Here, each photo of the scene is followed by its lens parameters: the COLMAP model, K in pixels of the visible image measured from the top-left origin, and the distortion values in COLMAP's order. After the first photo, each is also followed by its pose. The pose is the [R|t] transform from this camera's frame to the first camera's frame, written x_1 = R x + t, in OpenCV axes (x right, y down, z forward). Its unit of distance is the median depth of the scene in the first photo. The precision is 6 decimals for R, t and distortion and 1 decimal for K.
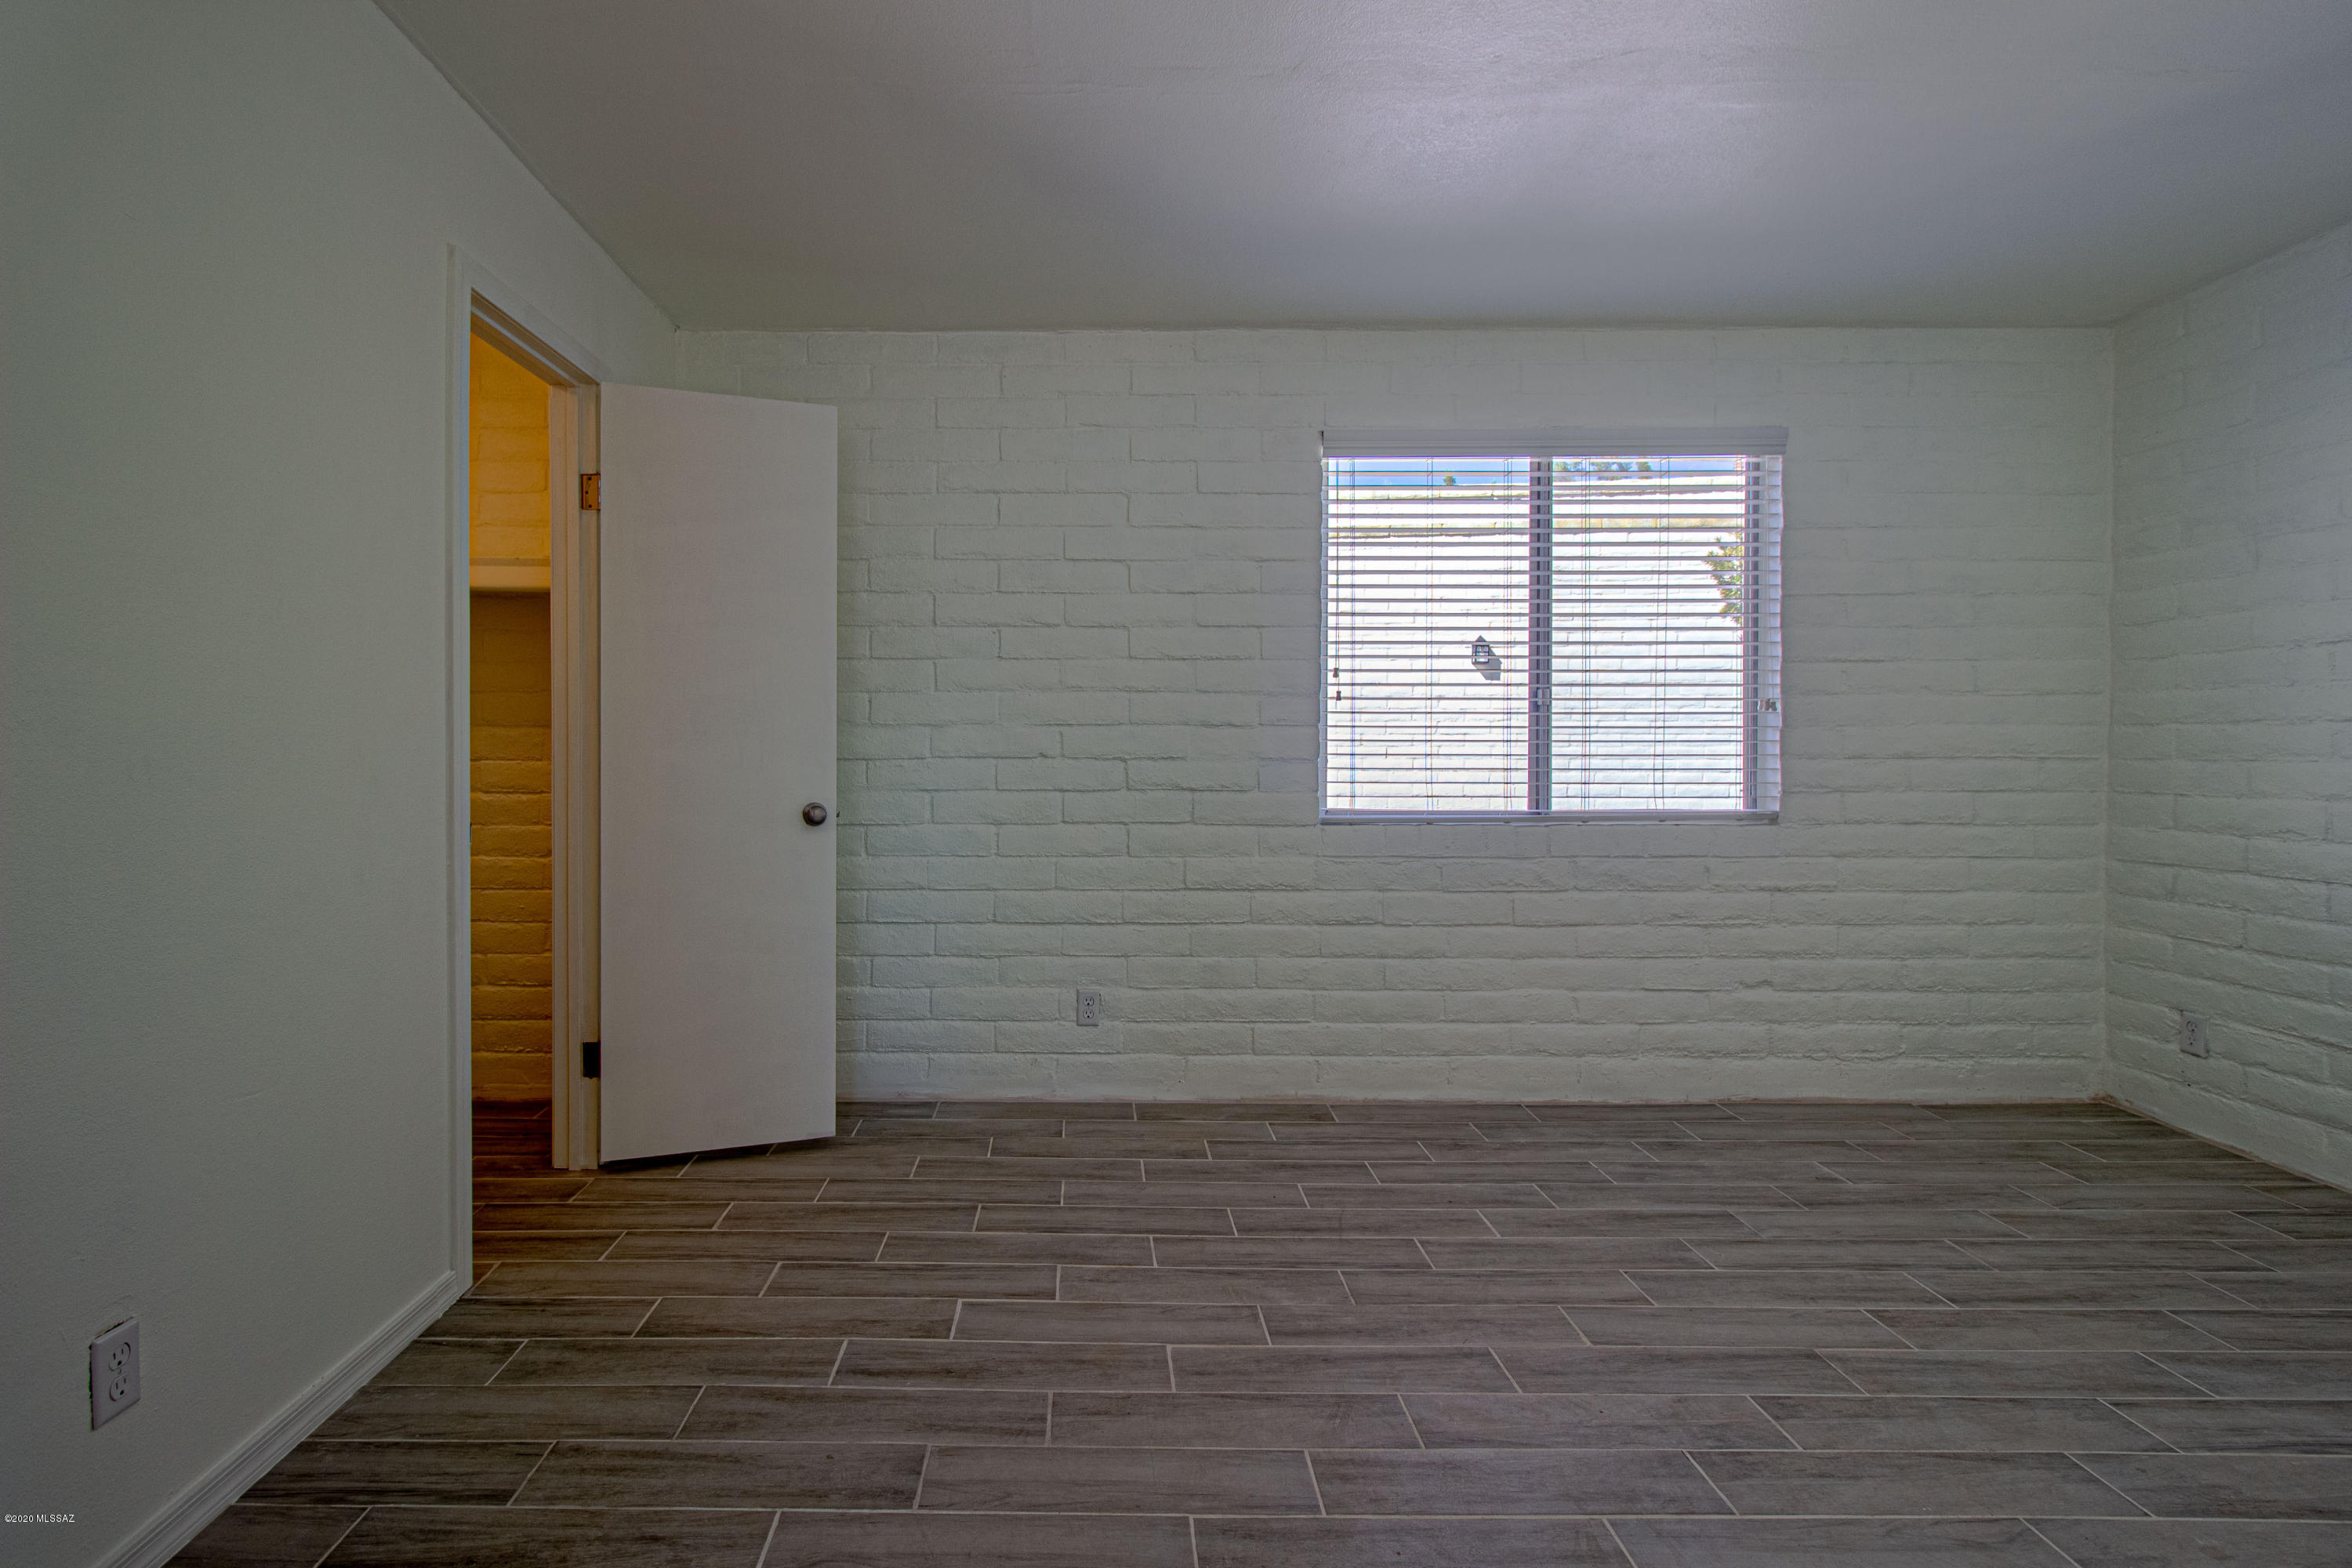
lens RADIAL K [[1106.9, 0, 1174.0], [0, 1106.9, 771.6], [0, 0, 1]] dist [0.000083, 0.000270]
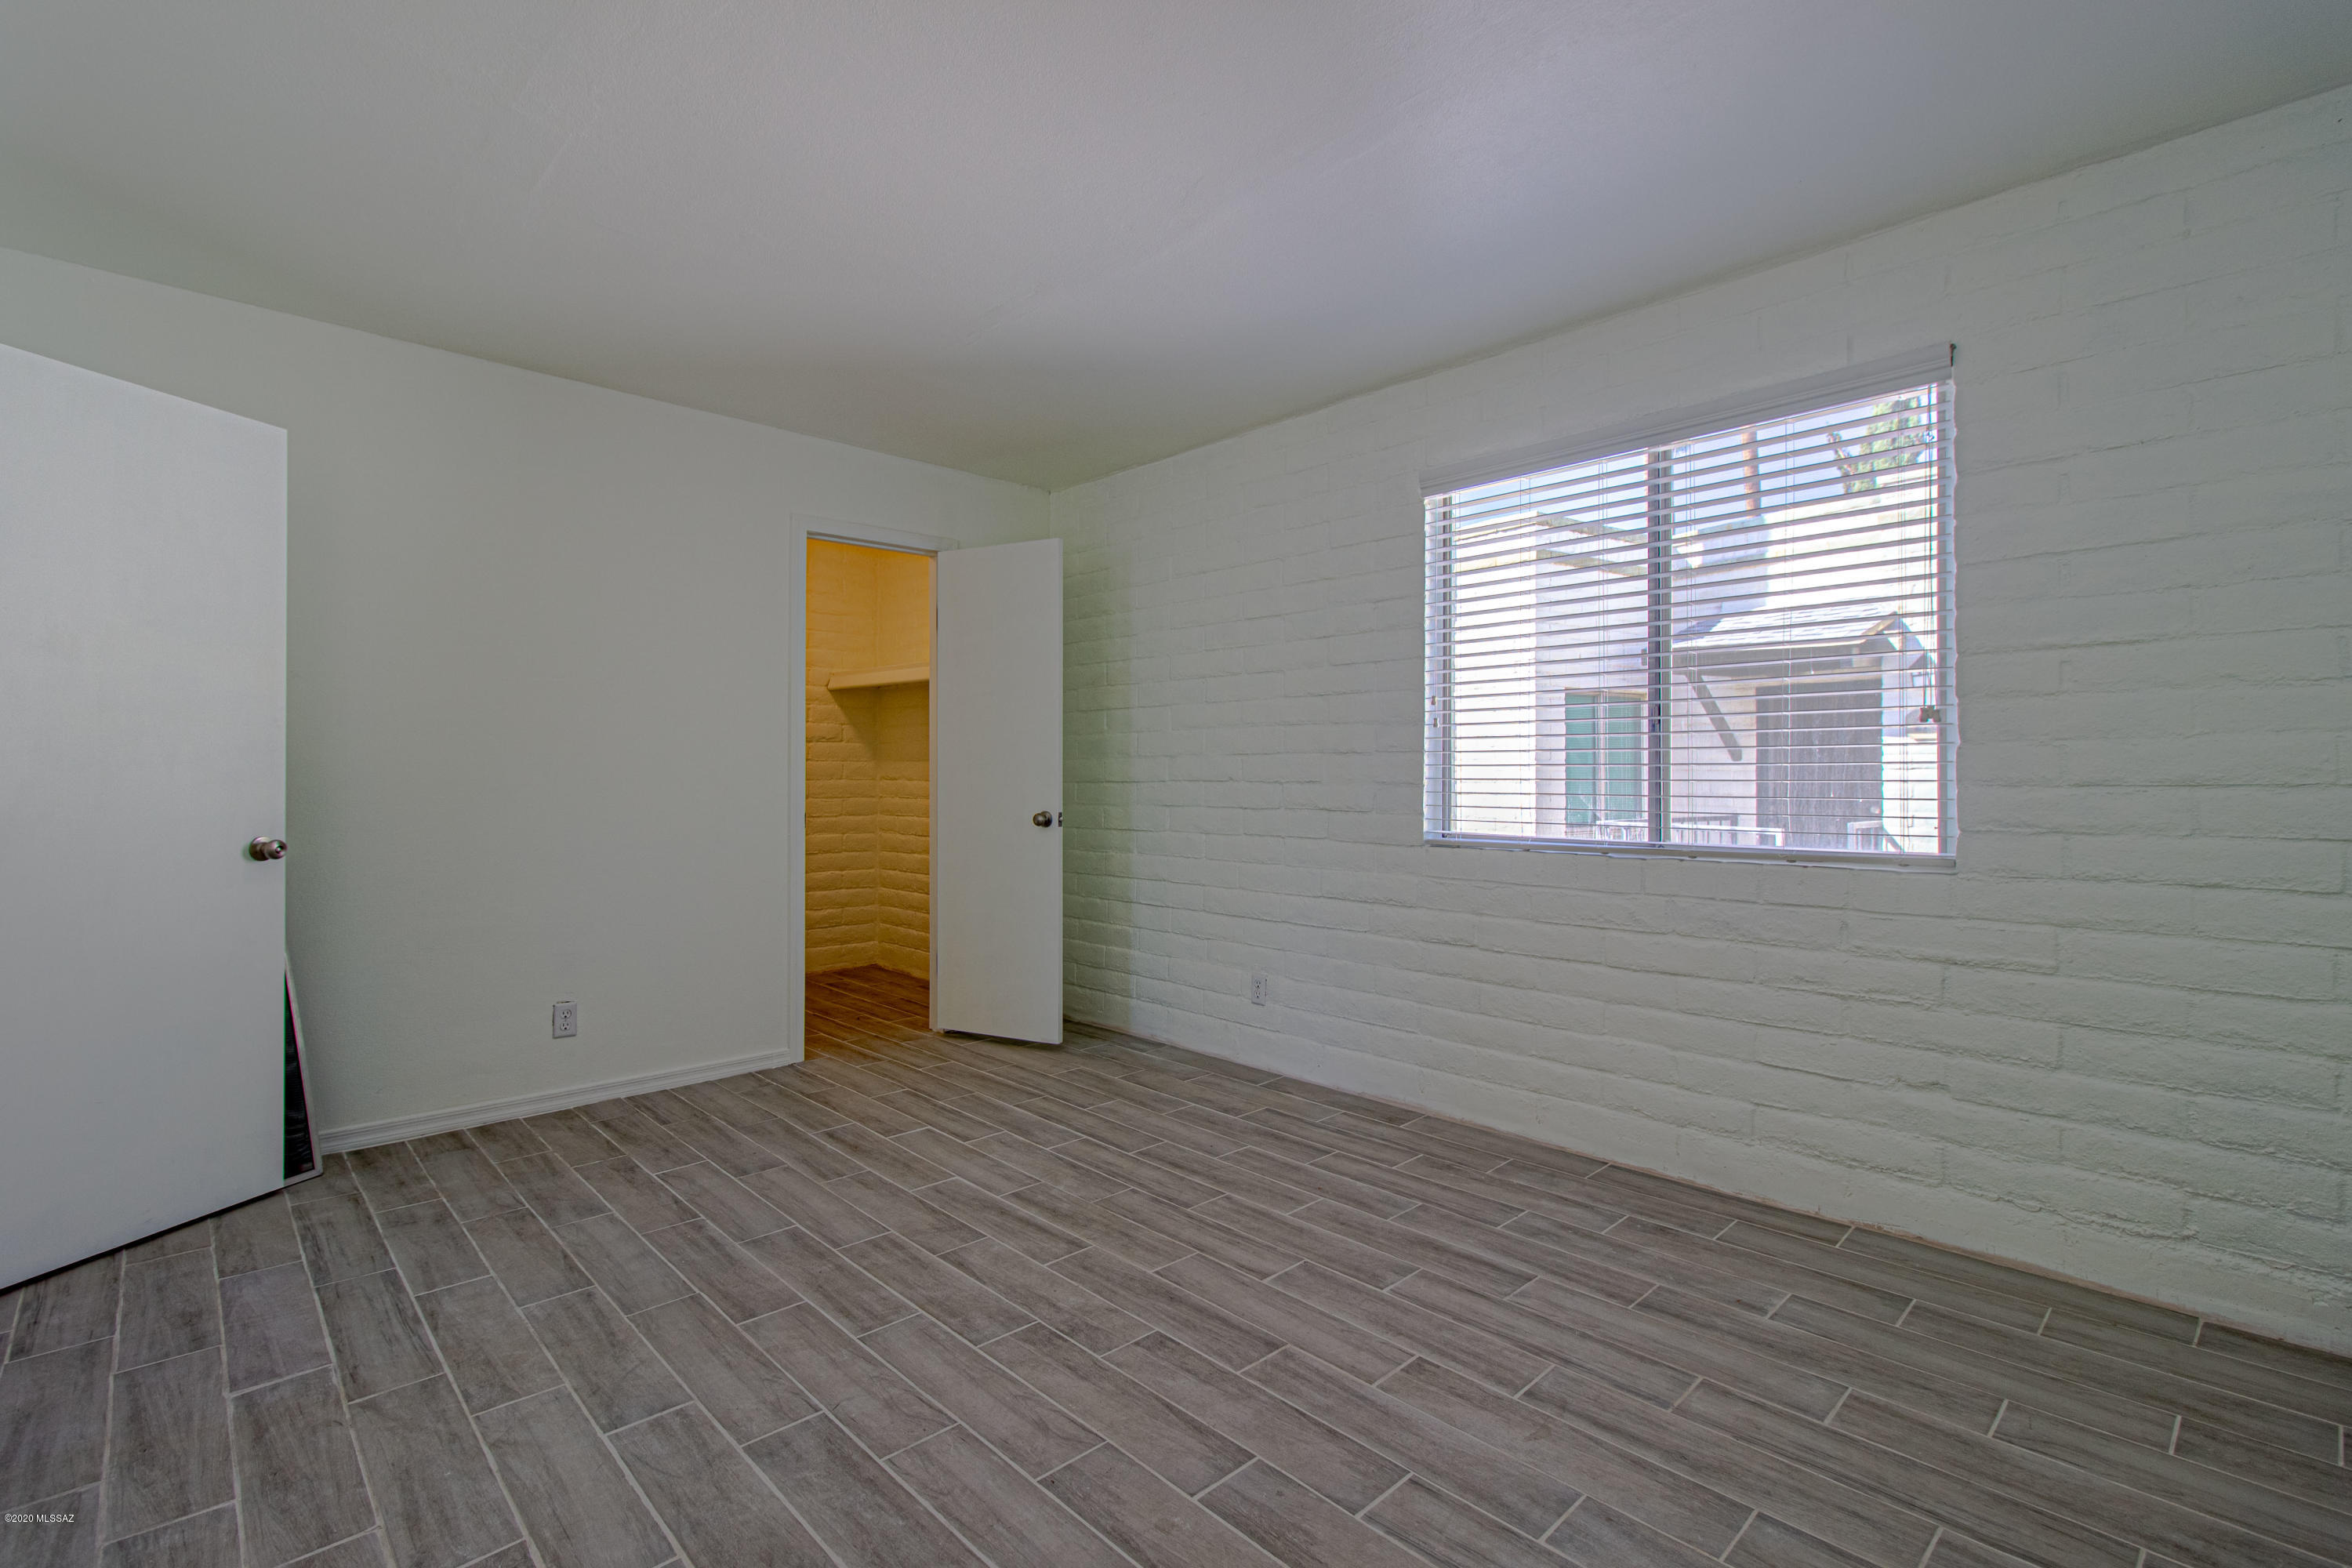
lens RADIAL K [[1106.9, 0, 1180.8], [0, 1106.9, 774.7], [0, 0, 1]] dist [0.000083, 0.000270]
pose [[0.681754, -0.001066, -0.731581, 0.872470], [-0.013158, 0.999819, -0.013718, -0.002272], [0.731463, 0.018978, 0.681617, 0.135105]]
